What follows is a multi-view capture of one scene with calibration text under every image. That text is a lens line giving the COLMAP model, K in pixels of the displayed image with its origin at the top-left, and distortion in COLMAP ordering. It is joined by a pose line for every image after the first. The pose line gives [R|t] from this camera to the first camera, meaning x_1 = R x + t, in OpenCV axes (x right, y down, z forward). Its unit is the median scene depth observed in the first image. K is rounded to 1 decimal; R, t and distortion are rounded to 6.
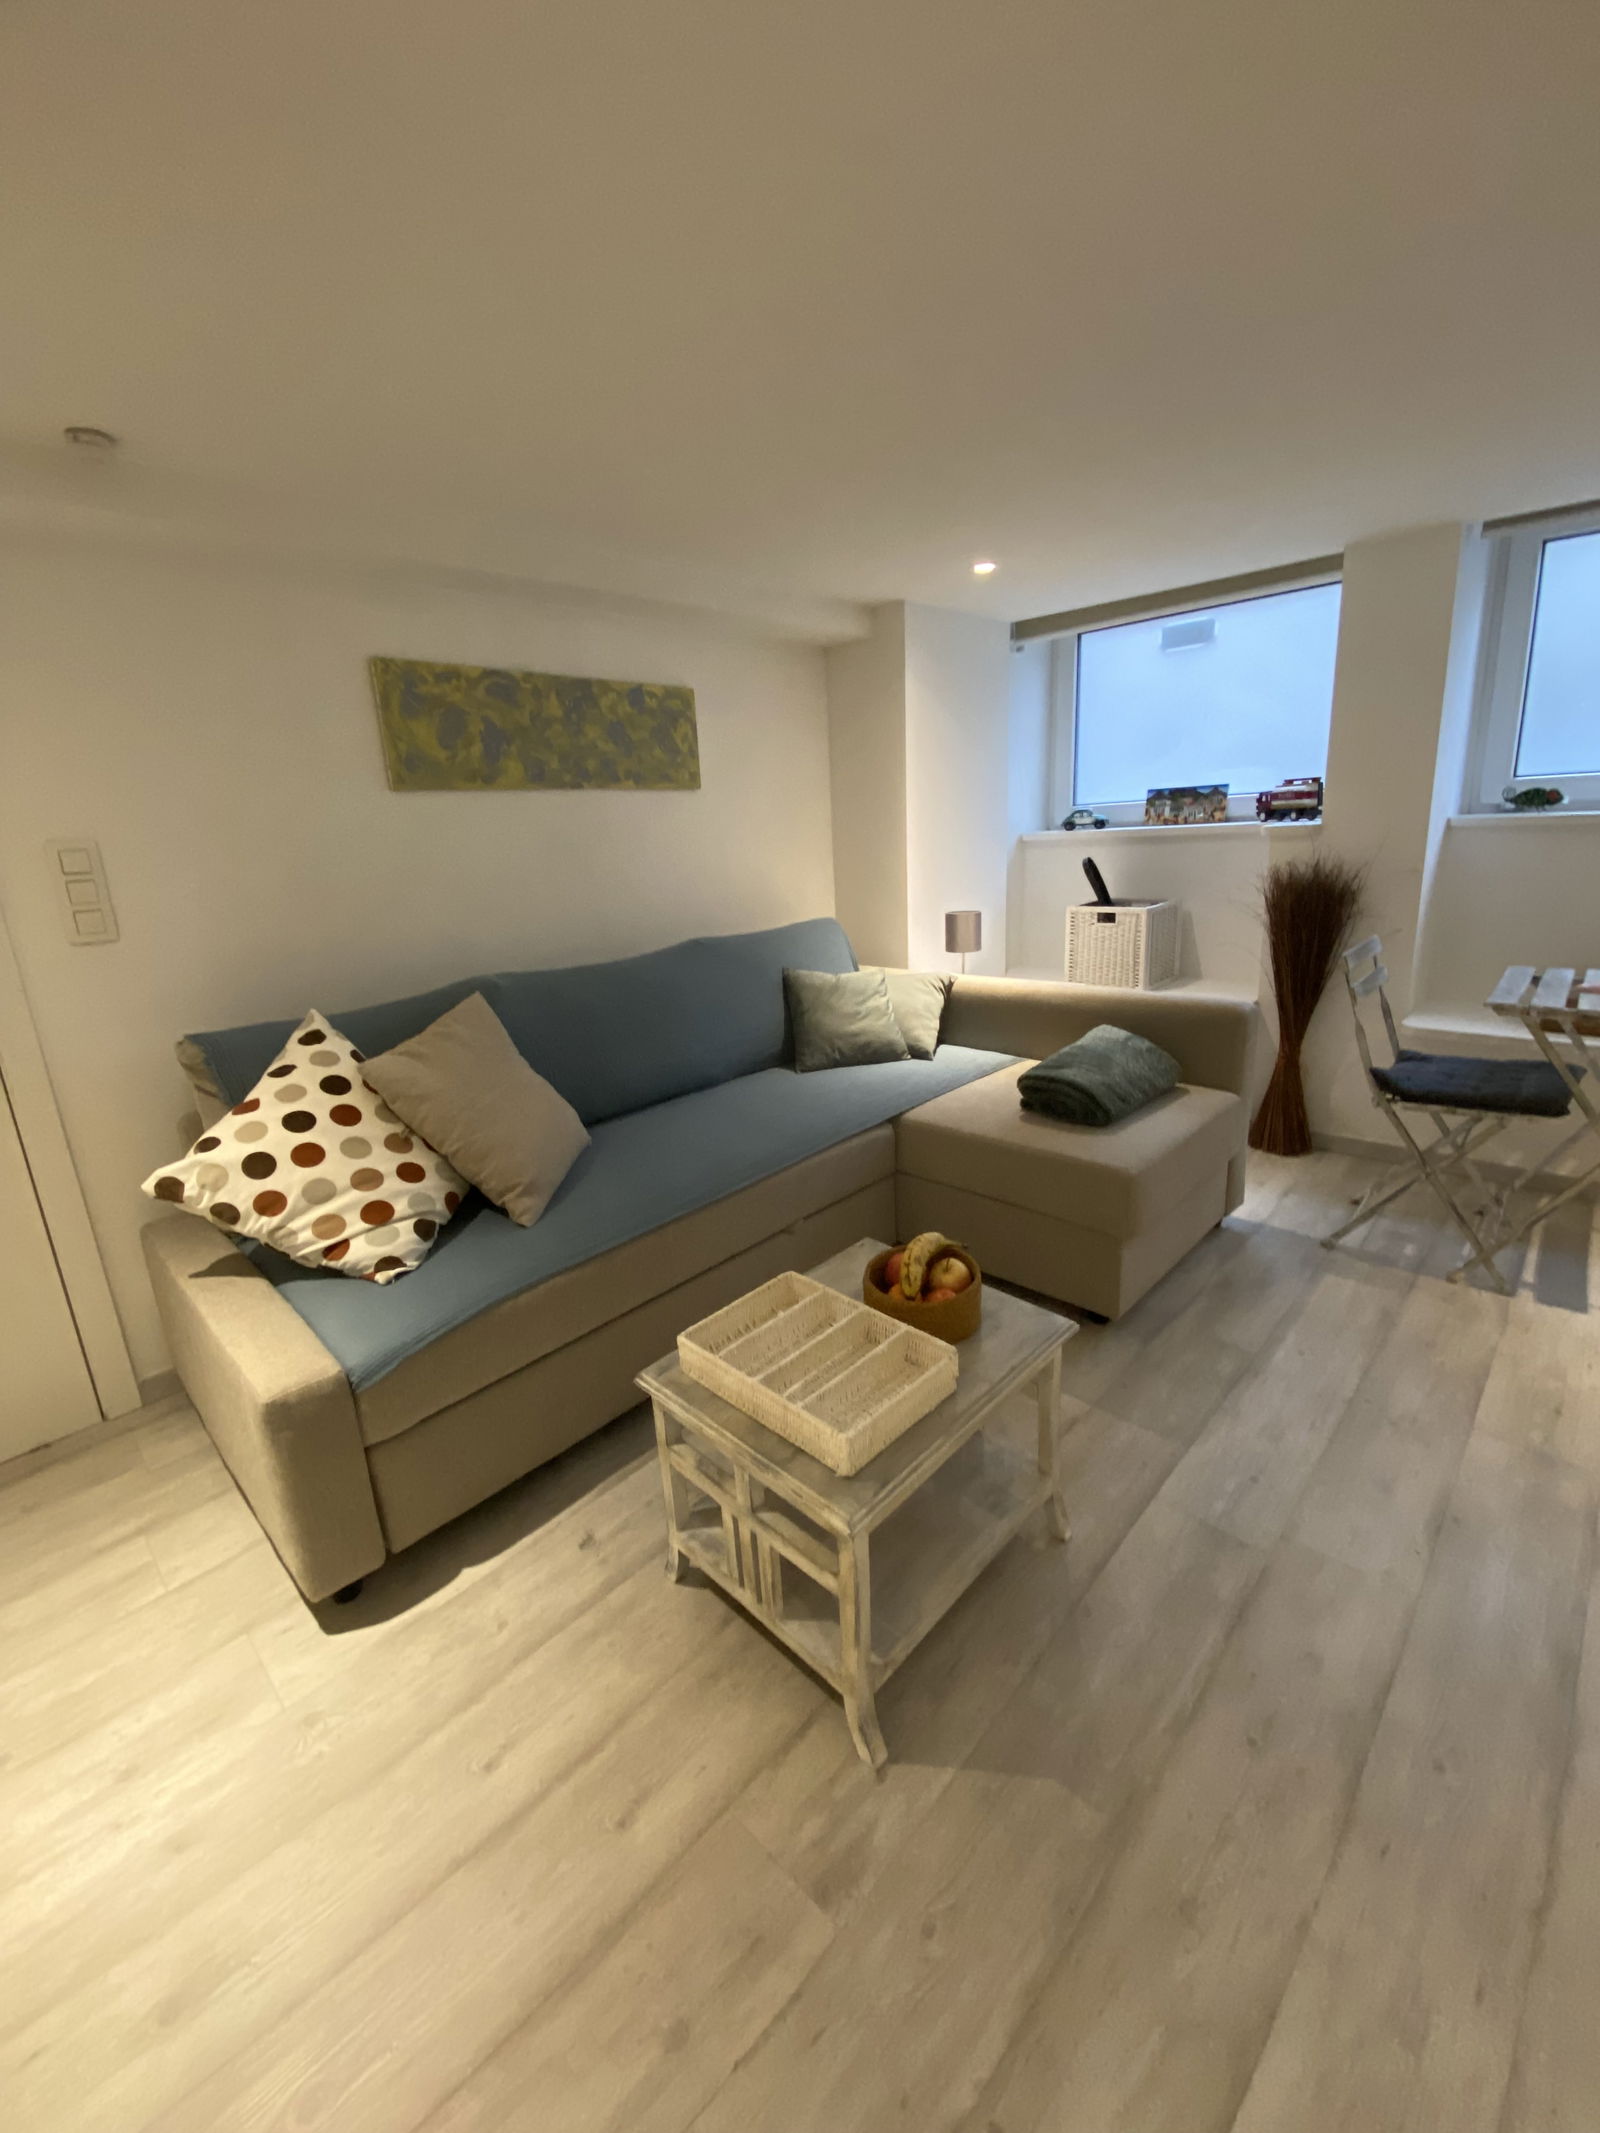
lens RADIAL K [[854.1, 0, 803.8], [0, 854.1, 1054.3], [0, 0, 1]] dist [0.018667, -0.021048]
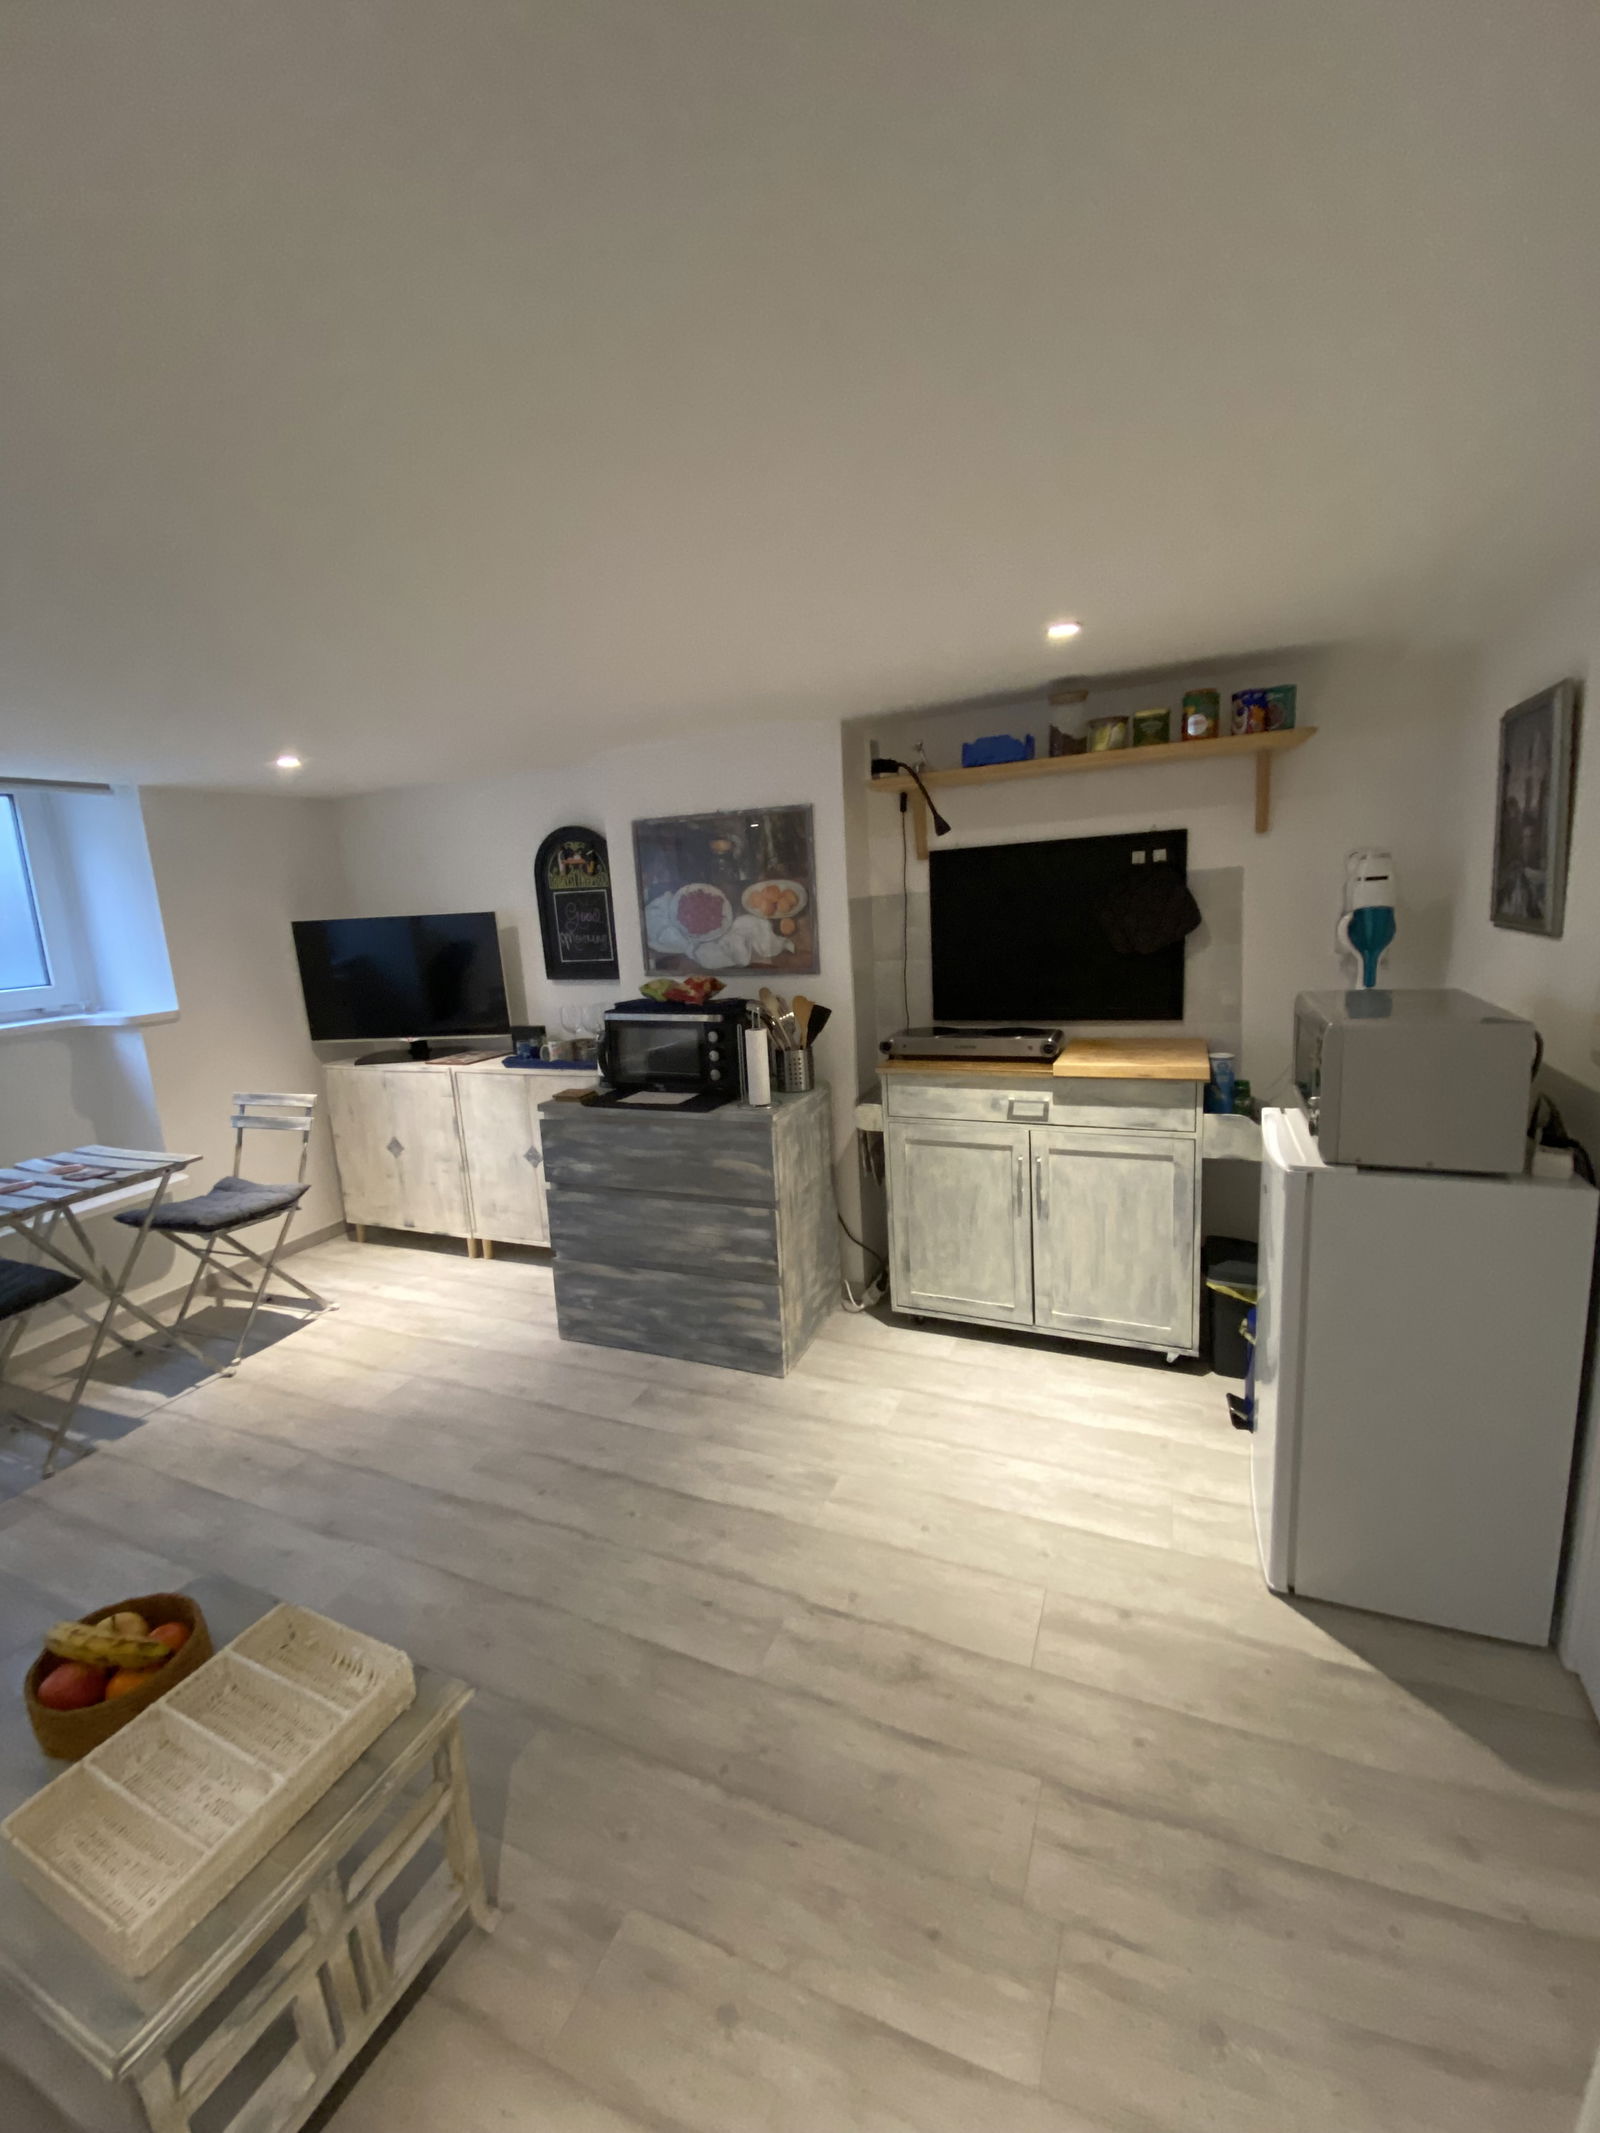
lens RADIAL K [[854.1, 0, 803.8], [0, 854.1, 1054.3], [0, 0, 1]] dist [0.018667, -0.021048]
pose [[-0.363906, -0.085063, 0.927543, -0.479812], [0.314967, 0.925921, 0.208486, -0.133932], [-0.876566, 0.368015, -0.310157, 0.310189]]
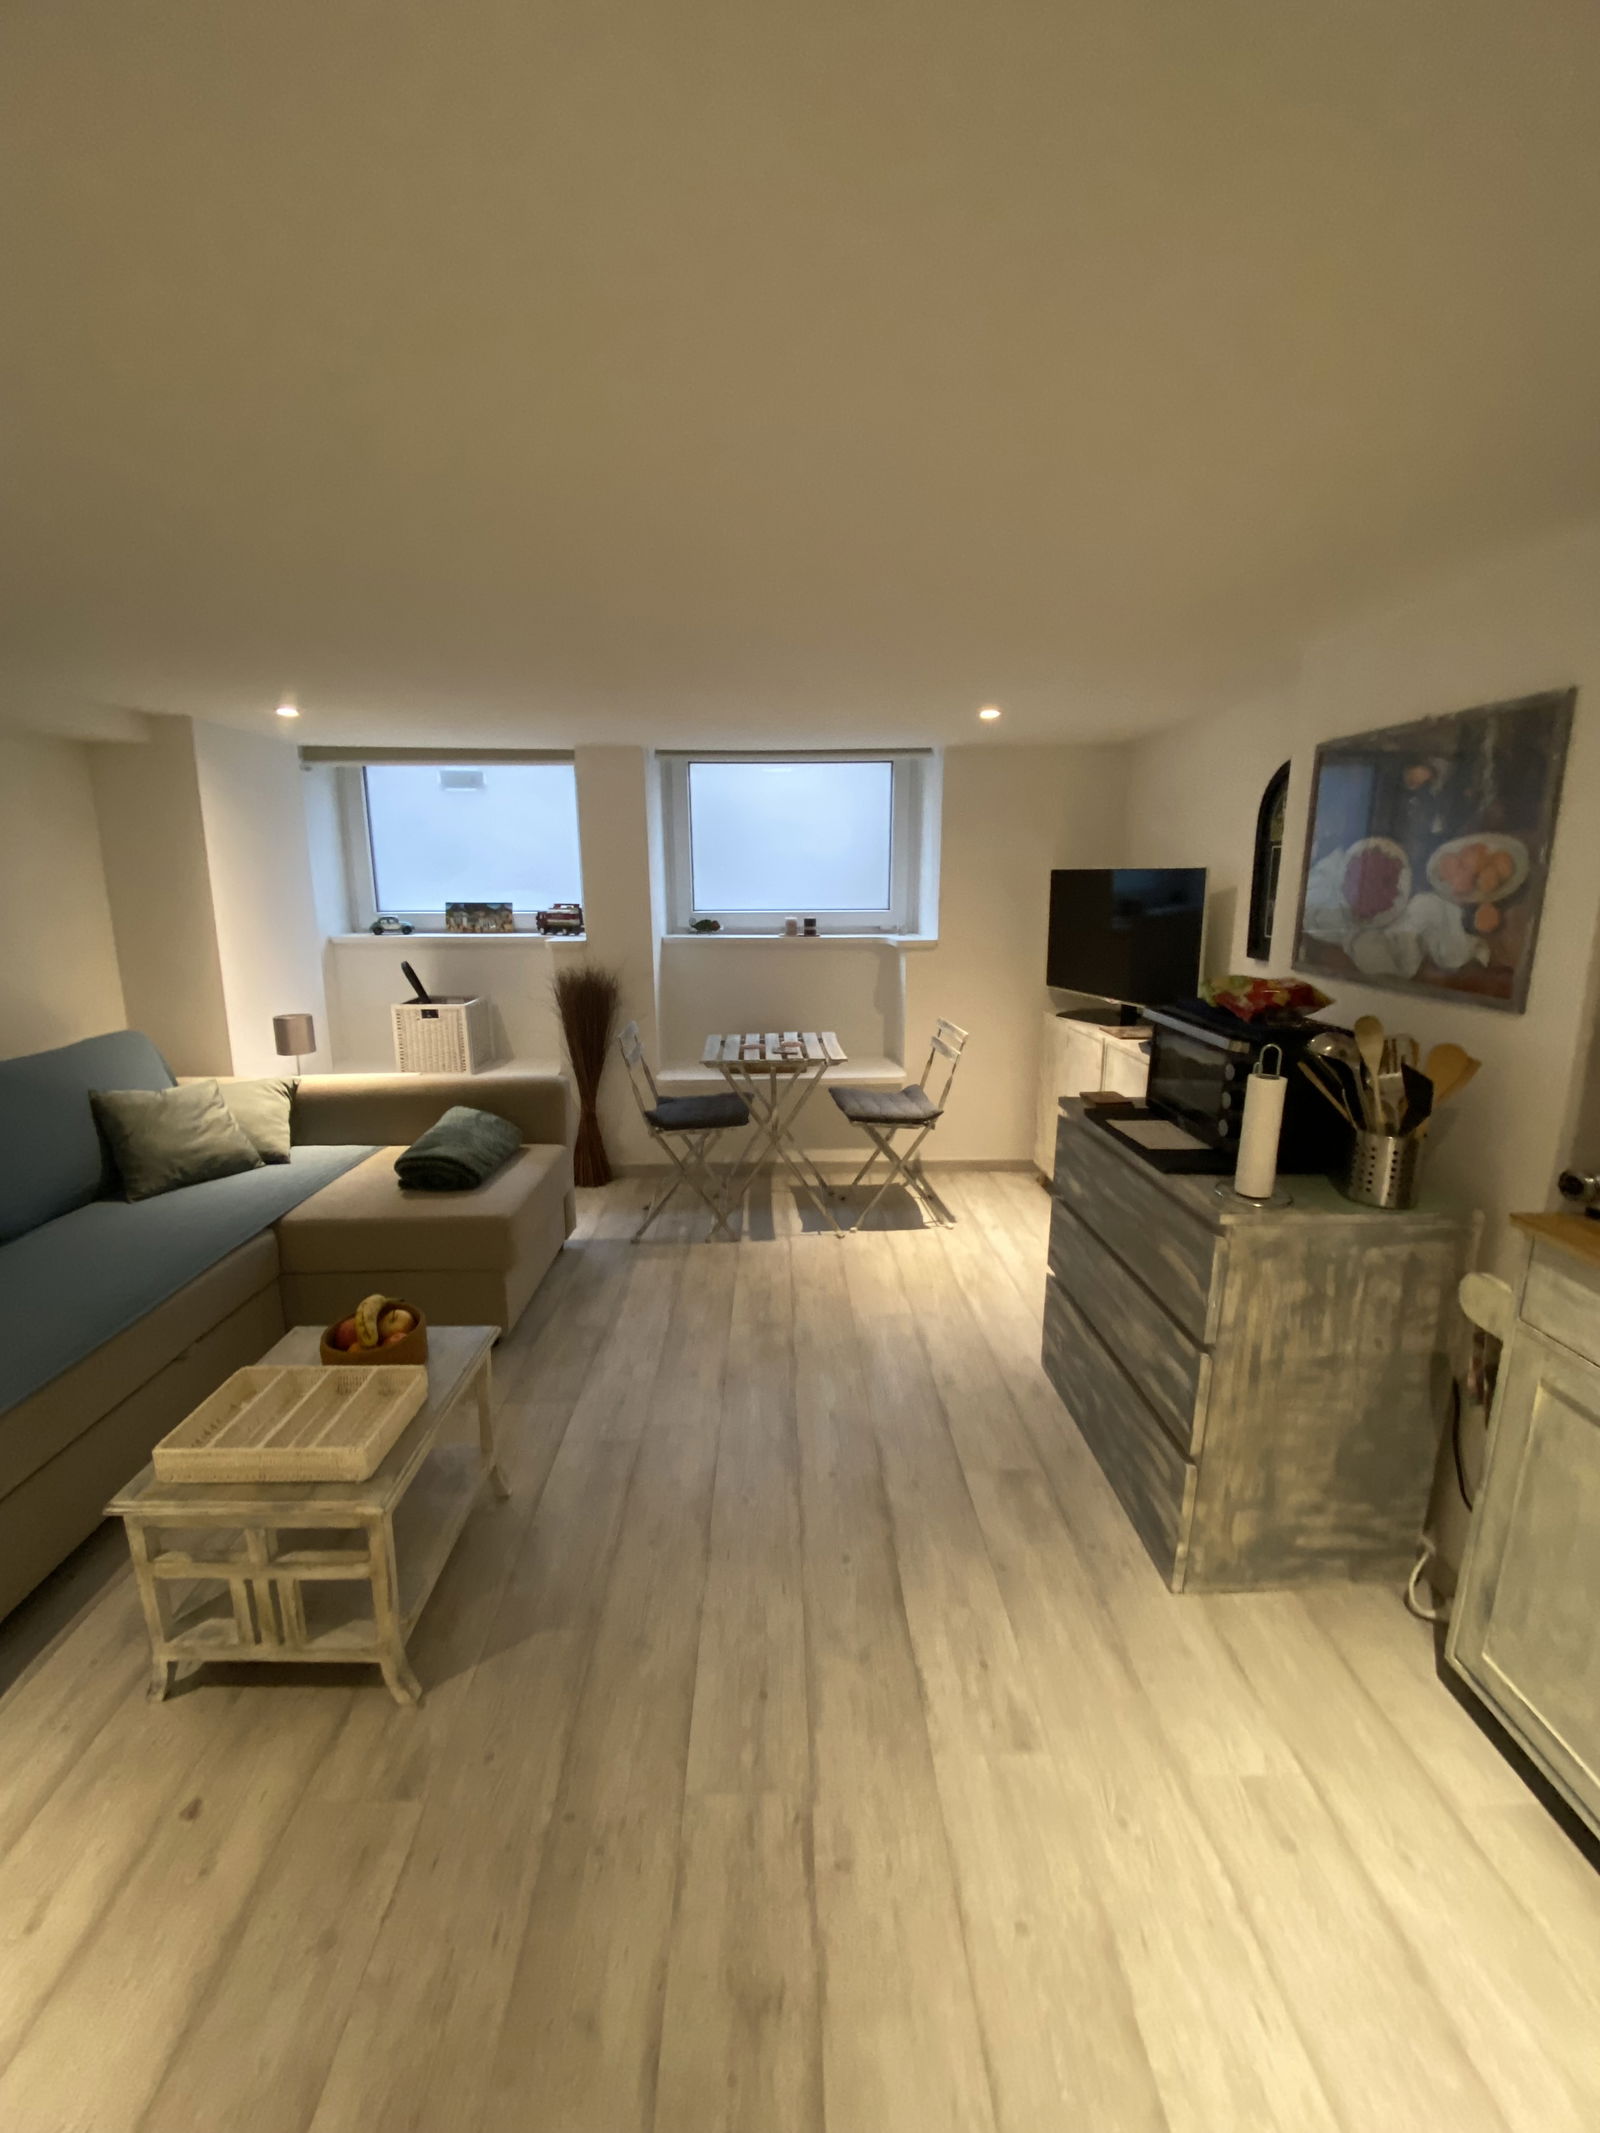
lens RADIAL K [[854.1, 0, 803.8], [0, 854.1, 1054.3], [0, 0, 1]] dist [0.018667, -0.021048]
pose [[0.697531, -0.089451, 0.710949, -0.174388], [0.148354, 0.988708, -0.021155, -0.010124], [-0.701029, 0.120229, 0.702925, -0.226166]]
